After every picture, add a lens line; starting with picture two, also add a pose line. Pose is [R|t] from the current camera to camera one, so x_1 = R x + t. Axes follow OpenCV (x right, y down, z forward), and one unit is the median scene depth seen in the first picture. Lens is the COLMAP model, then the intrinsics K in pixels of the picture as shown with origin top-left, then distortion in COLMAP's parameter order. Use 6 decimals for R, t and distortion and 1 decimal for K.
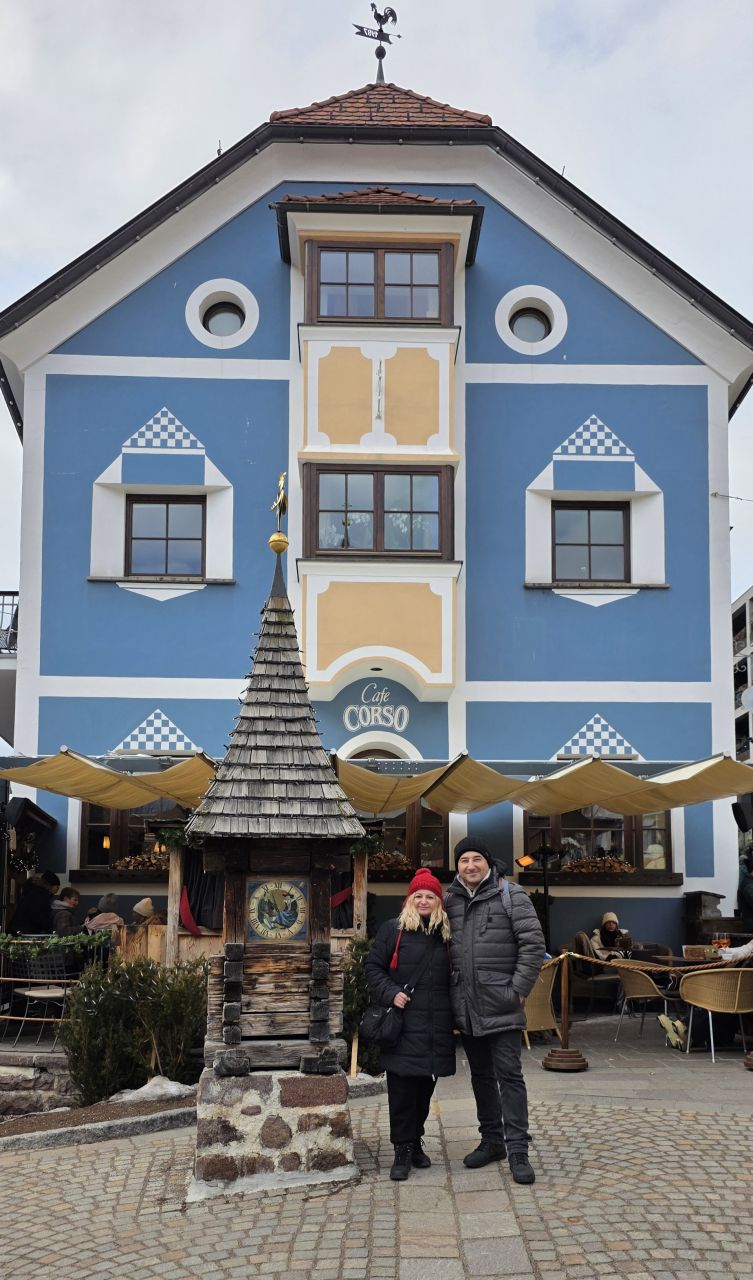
lens RADIAL K [[1107.4, 0, 374.0], [0, 1107.4, 827.1], [0, 0, 1]] dist [0.079926, -0.094639]
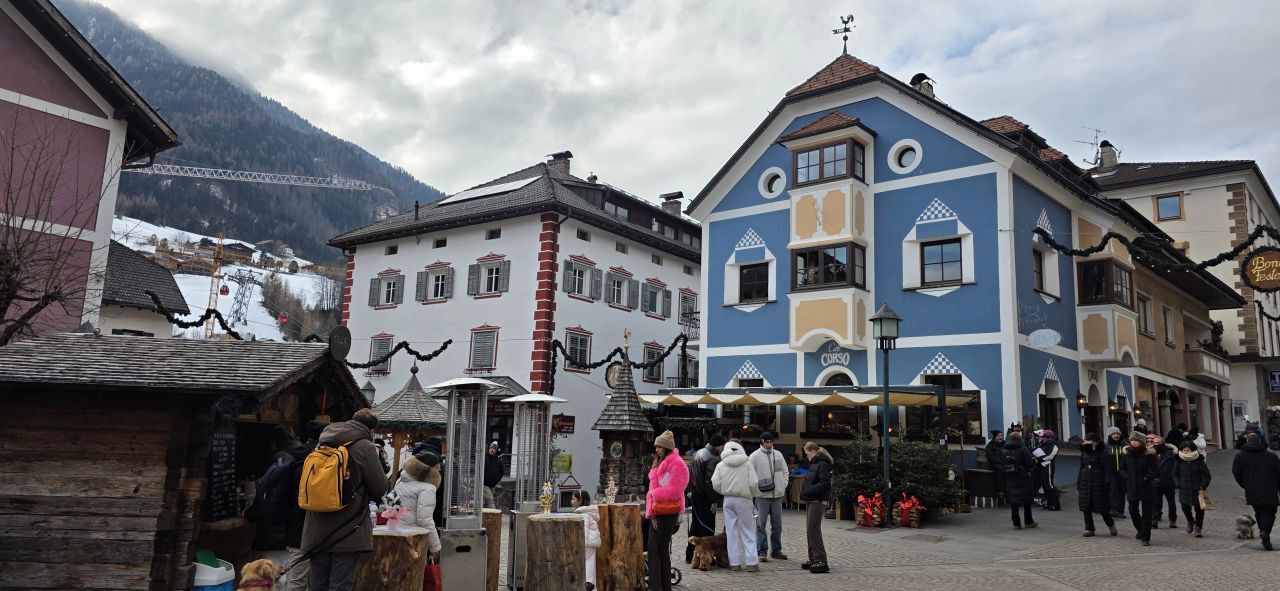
lens RADIAL K [[859.1, 0, 640.0], [0, 859.1, 295.5], [0, 0, 1]] dist [0.097838, -0.100954]
pose [[0.743323, -0.093018, -0.662434, 0.822058], [0.028693, 0.993807, -0.107351, -0.053261], [0.668317, 0.060789, 0.741388, -0.470205]]
